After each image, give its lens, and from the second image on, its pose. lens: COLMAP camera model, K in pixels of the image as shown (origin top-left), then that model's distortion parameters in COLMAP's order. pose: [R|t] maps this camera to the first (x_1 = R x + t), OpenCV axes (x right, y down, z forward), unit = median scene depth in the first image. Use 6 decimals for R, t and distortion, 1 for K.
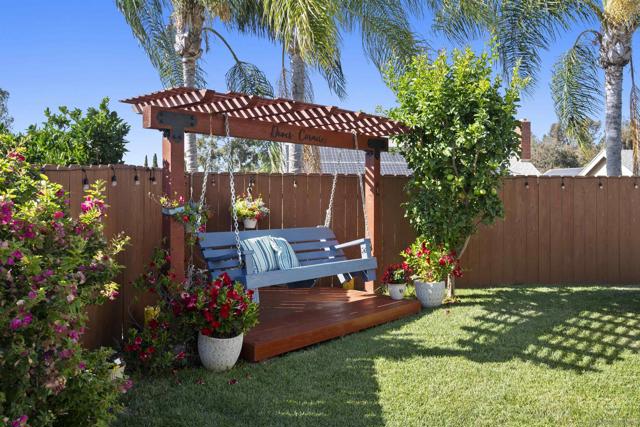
lens RADIAL K [[515.7, 0, 320.8], [0, 515.7, 197.8], [0, 0, 1]] dist [-0.000493, 0.003759]
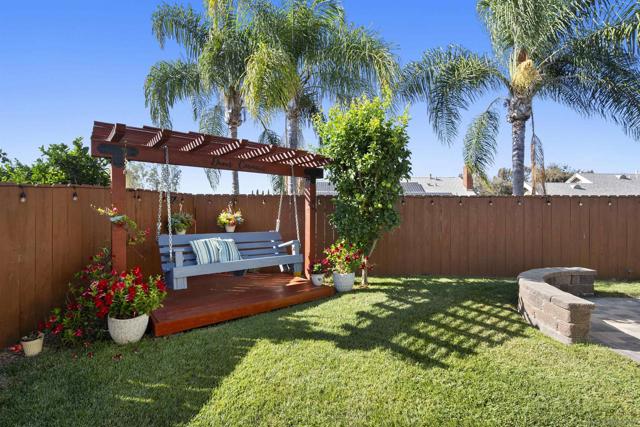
lens RADIAL K [[299.4, 0, 317.3], [0, 299.4, 215.1], [0, 0, 1]] dist [0.000141, -0.000173]
pose [[0.991738, 0.001466, -0.128271, 0.242538], [-0.001258, 0.999998, 0.001706, 0.010356], [0.128273, -0.001531, 0.991738, 0.213091]]
